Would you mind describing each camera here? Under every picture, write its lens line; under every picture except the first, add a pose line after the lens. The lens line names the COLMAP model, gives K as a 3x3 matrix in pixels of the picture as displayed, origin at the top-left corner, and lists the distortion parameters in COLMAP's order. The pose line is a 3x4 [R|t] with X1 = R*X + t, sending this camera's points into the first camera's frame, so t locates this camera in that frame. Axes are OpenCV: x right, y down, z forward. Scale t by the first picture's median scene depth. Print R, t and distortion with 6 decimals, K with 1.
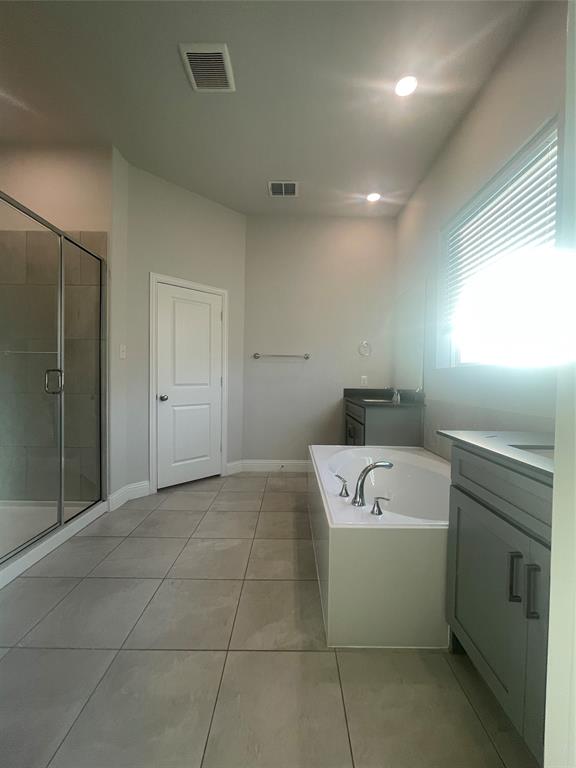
lens RADIAL K [[308.4, 0, 288.6], [0, 308.4, 382.4], [0, 0, 1]] dist [-0.008316, 0.000346]
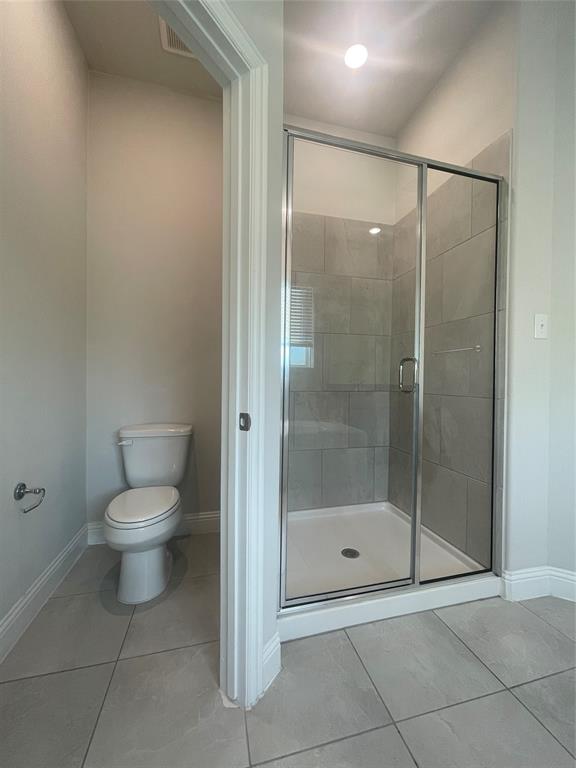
lens RADIAL K [[308.4, 0, 291.1], [0, 308.4, 388.7], [0, 0, 1]] dist [-0.008316, 0.000346]
pose [[0.249173, 0.003945, -0.968451, -0.117345], [-0.026349, 0.999649, -0.002708, 0.028551], [0.968101, 0.026193, 0.249189, 0.449698]]
